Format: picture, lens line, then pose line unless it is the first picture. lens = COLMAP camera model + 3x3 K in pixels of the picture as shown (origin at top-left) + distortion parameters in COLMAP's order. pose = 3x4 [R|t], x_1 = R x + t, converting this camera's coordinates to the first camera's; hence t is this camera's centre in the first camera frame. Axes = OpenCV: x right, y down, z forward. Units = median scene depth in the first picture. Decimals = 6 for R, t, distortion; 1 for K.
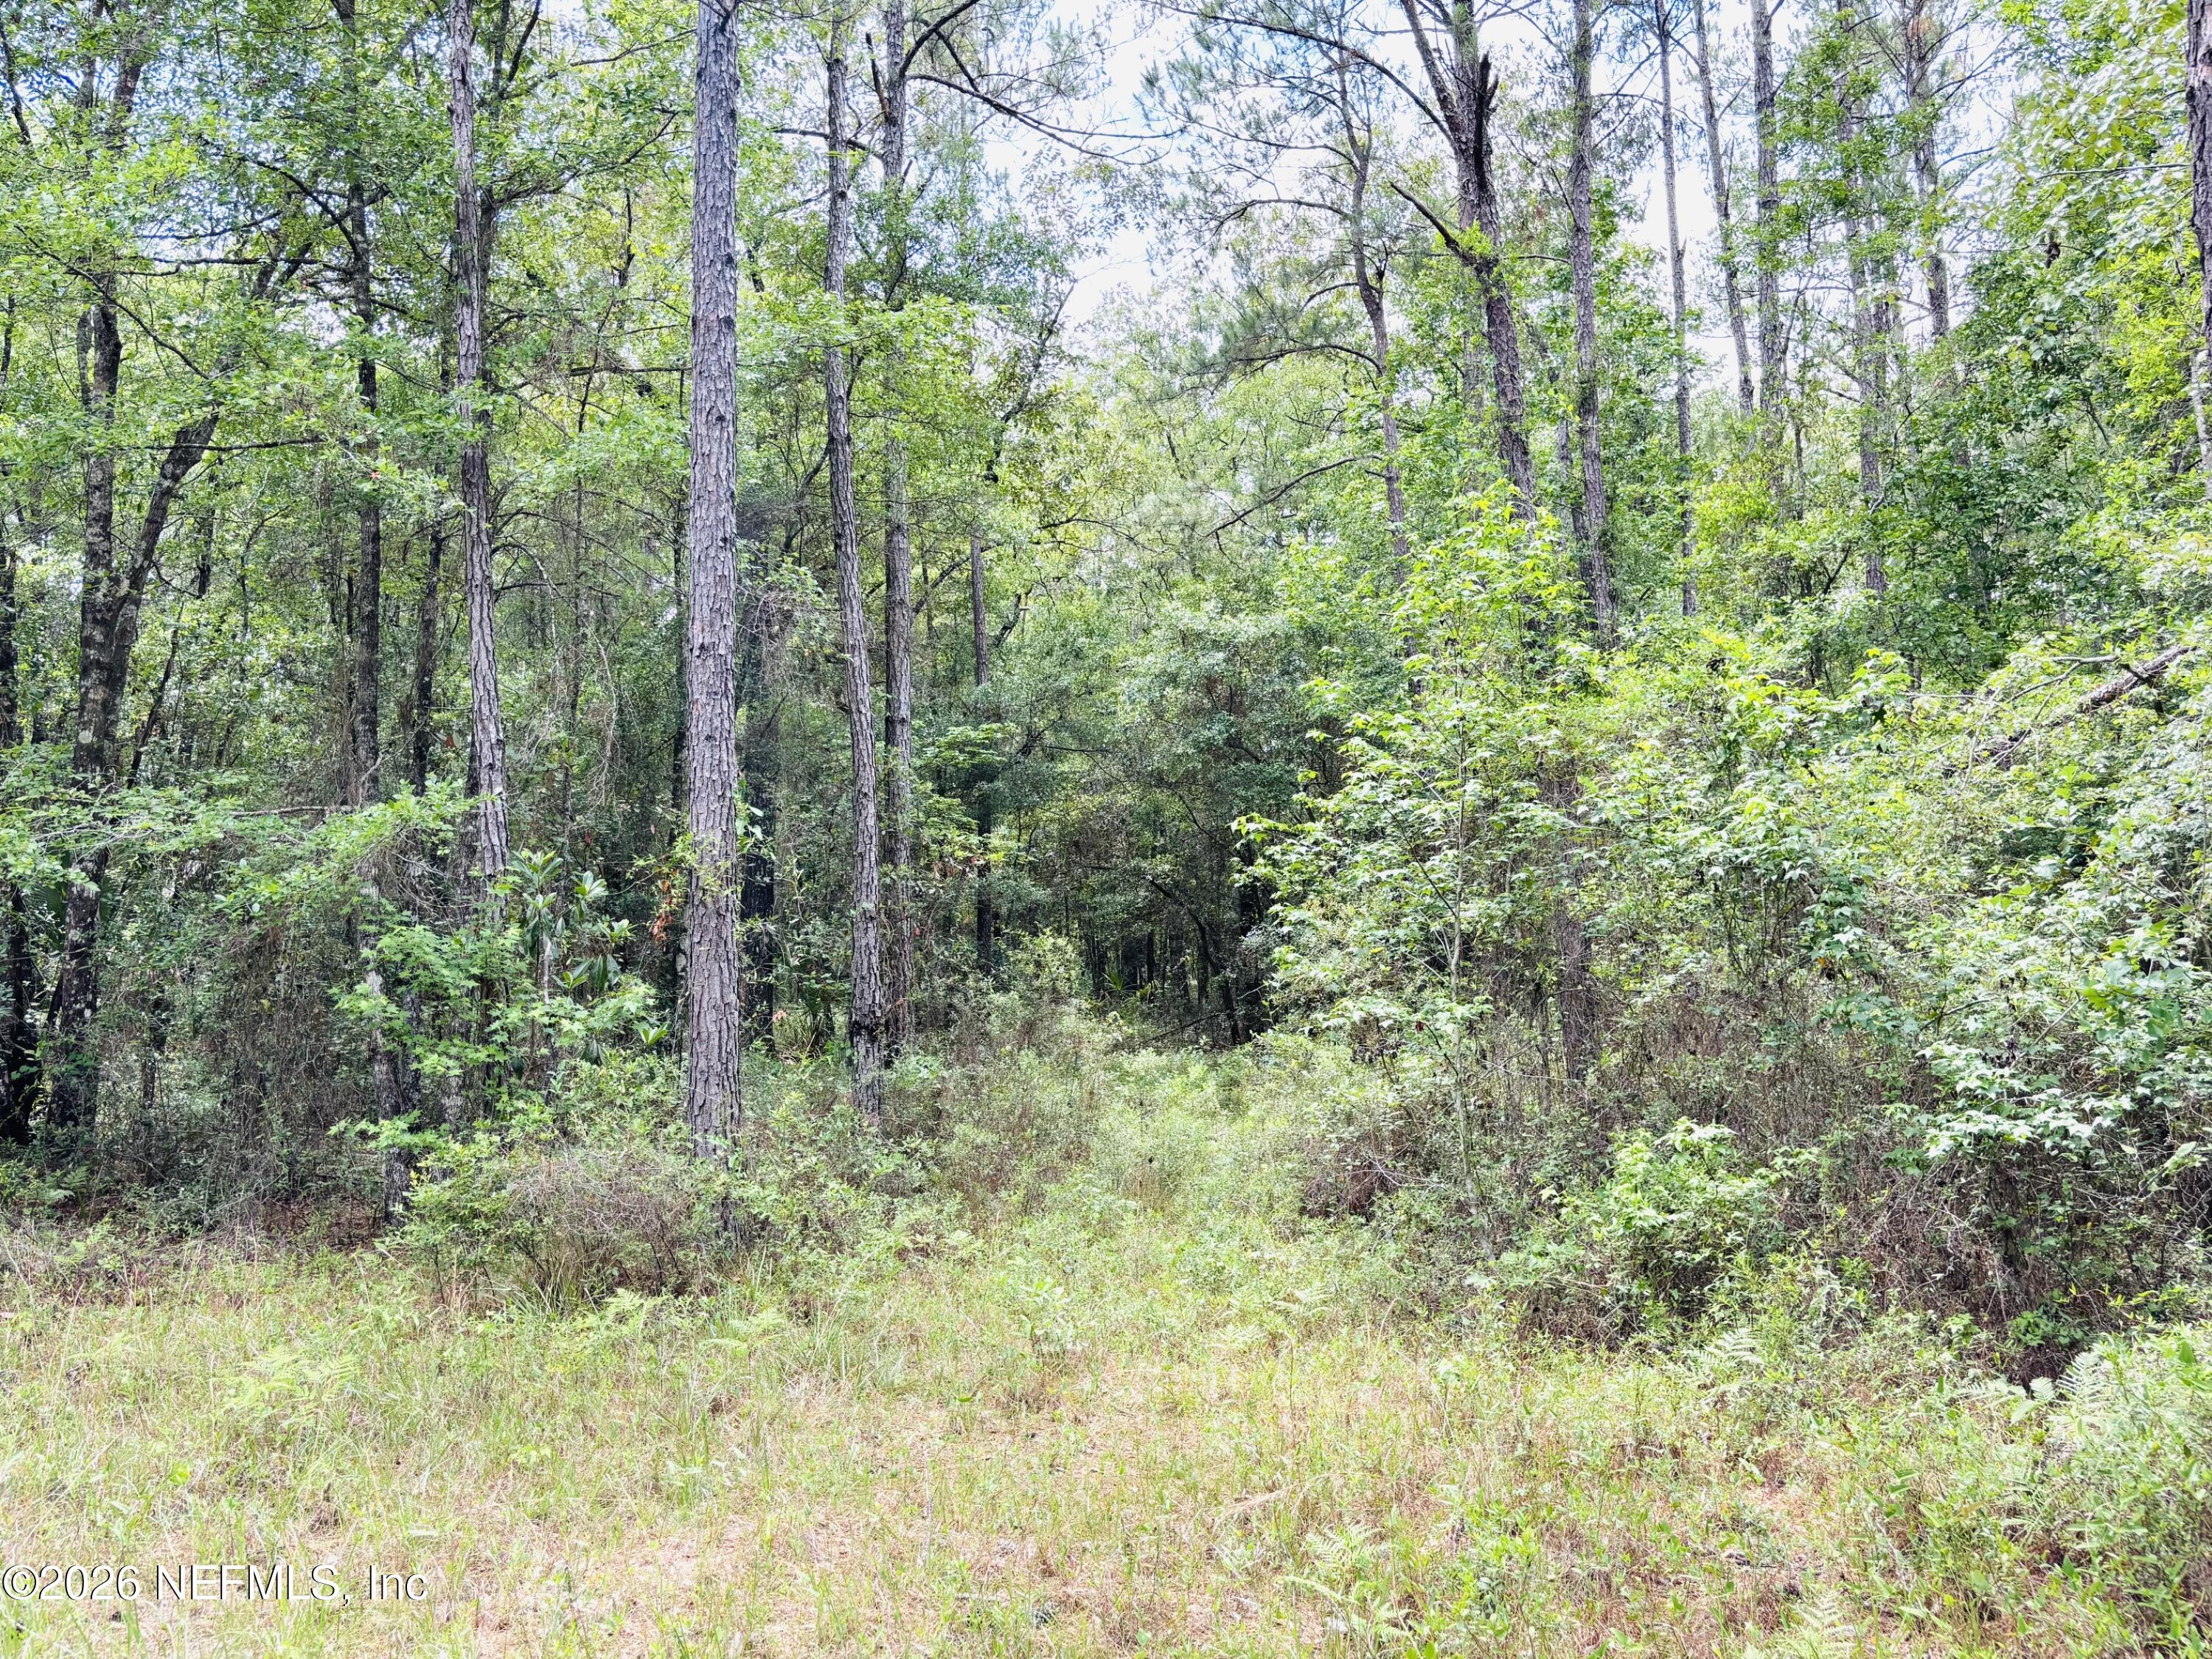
lens RADIAL K [[1972.7, 0, 1106.1], [0, 1972.7, 891.5], [0, 0, 1]] dist [0.099874, -0.175510]
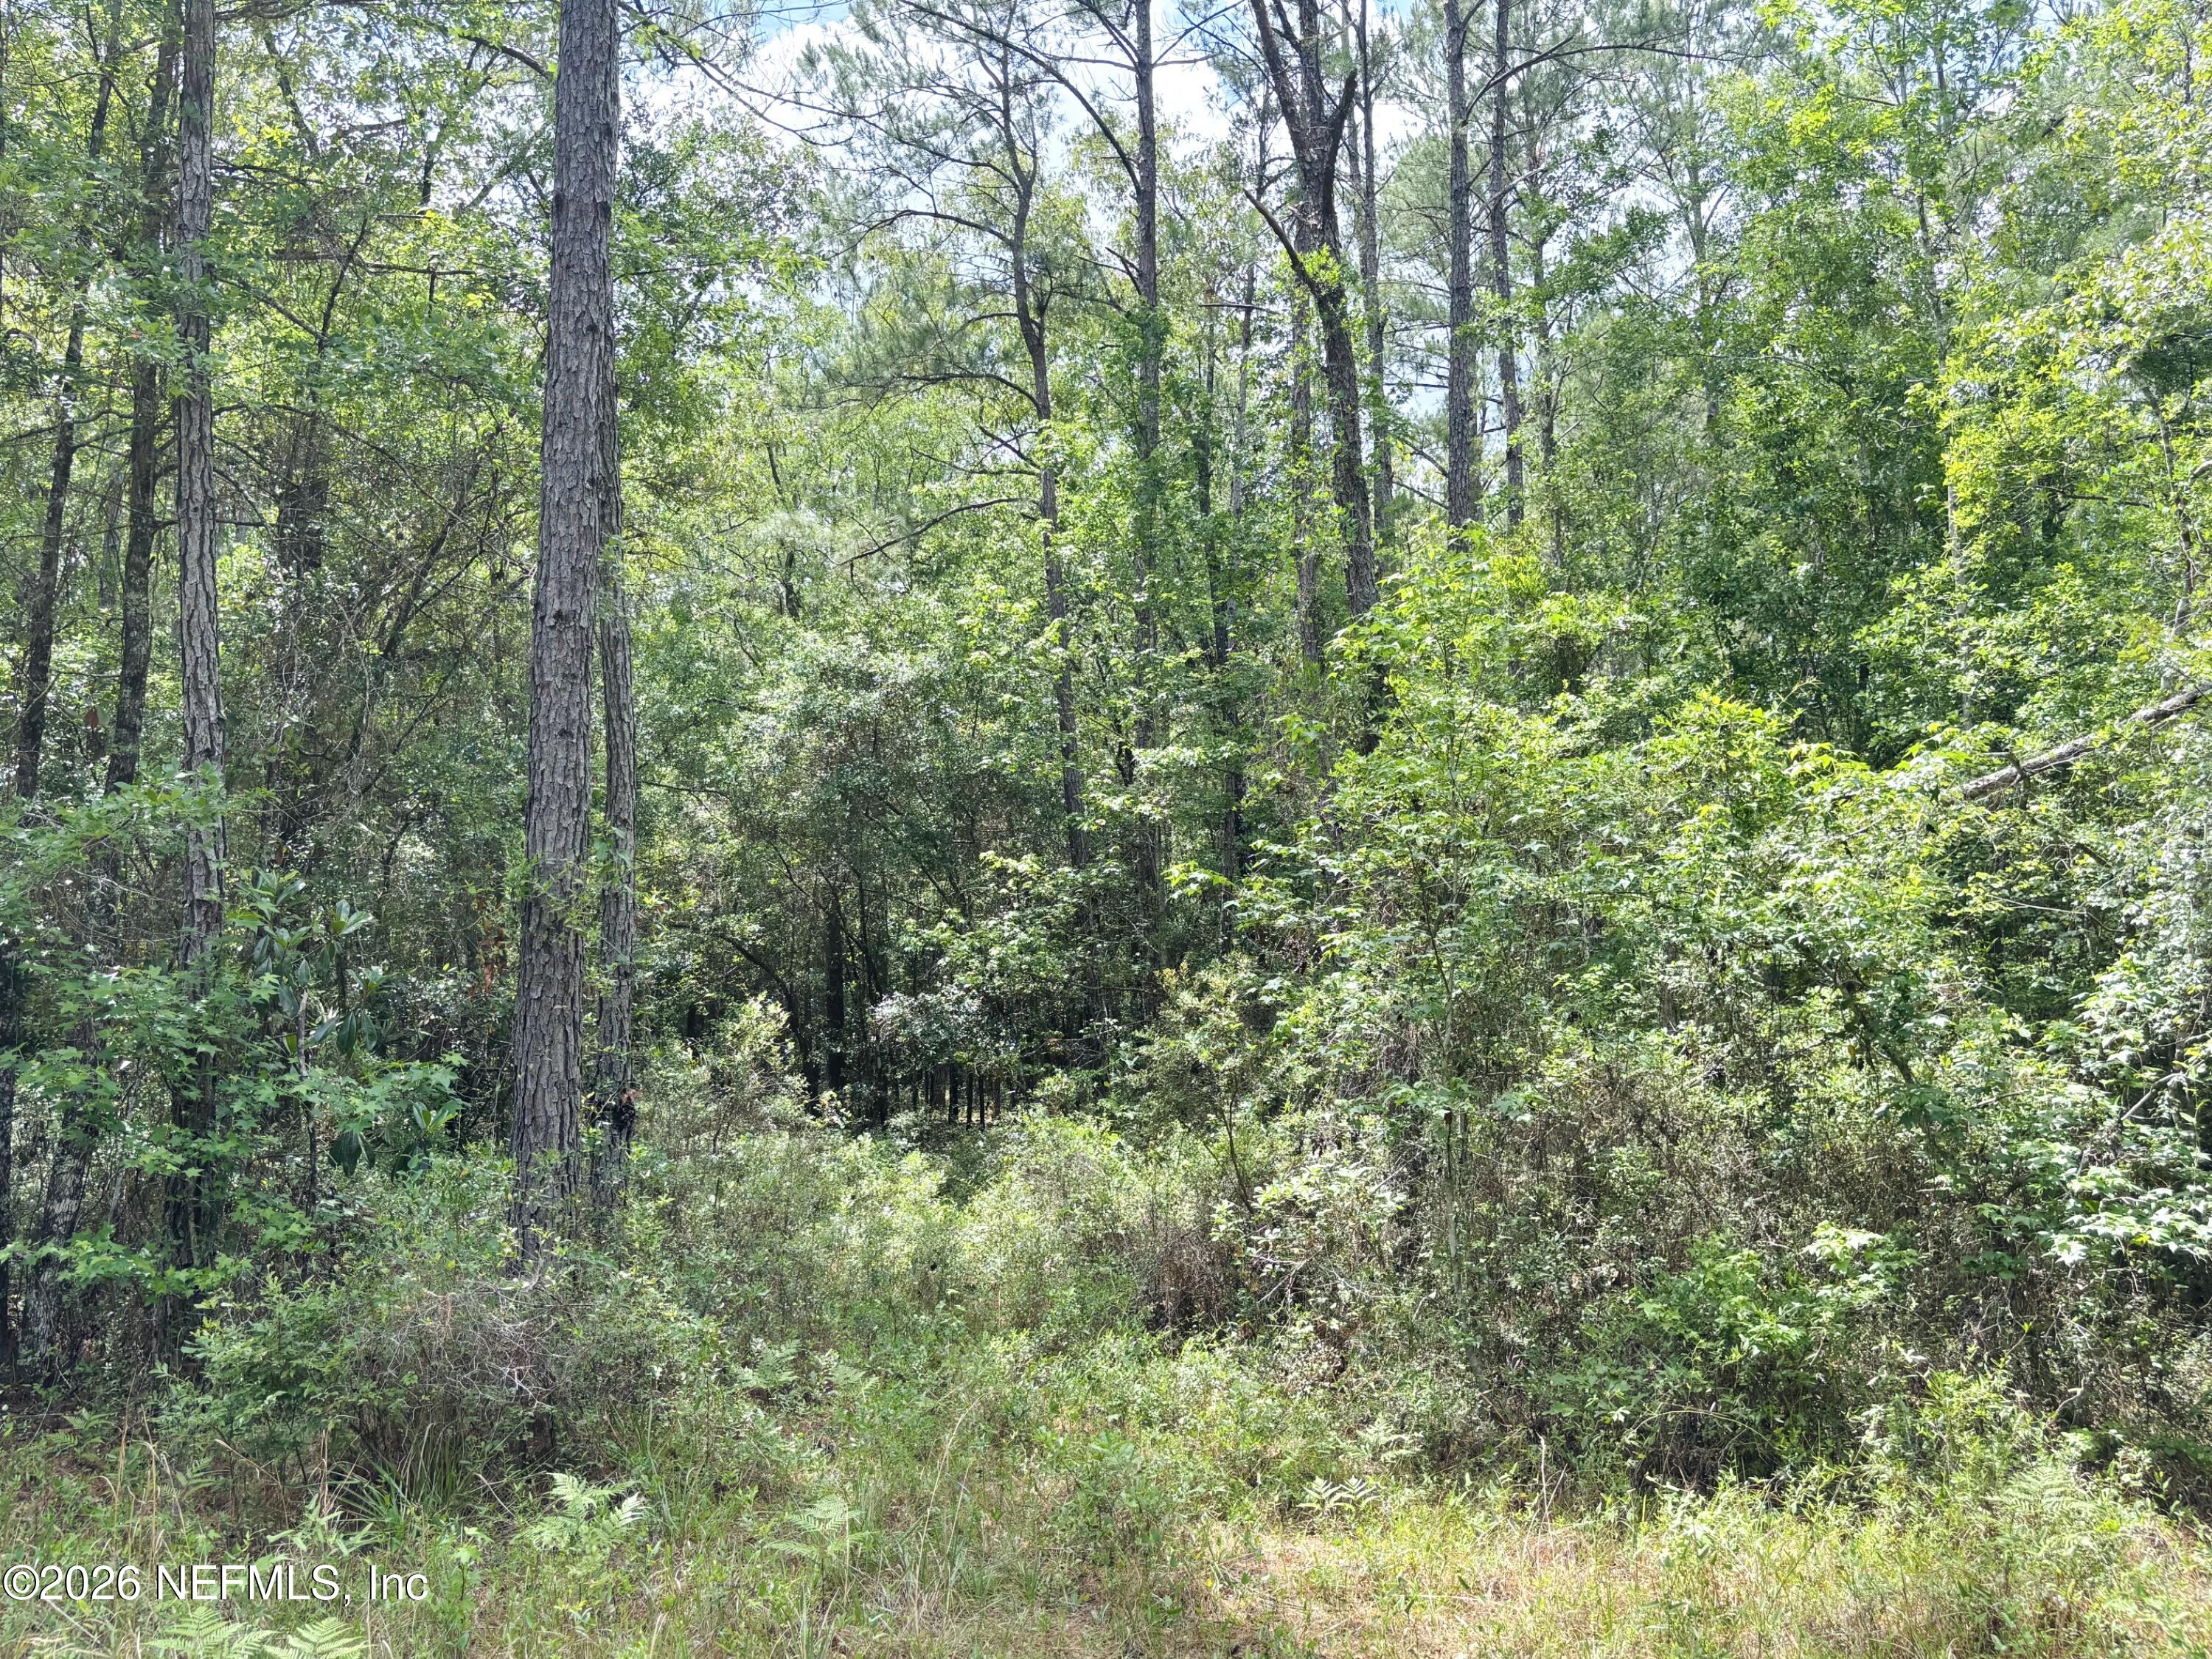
lens RADIAL K [[1972.7, 0, 1106.1], [0, 1972.7, 891.5], [0, 0, 1]] dist [0.099874, -0.175510]
pose [[0.939573, 0.043990, 0.339512, -0.179613], [-0.031312, 0.998596, -0.042733, 0.007040], [-0.340915, 0.029520, 0.939631, 0.140425]]
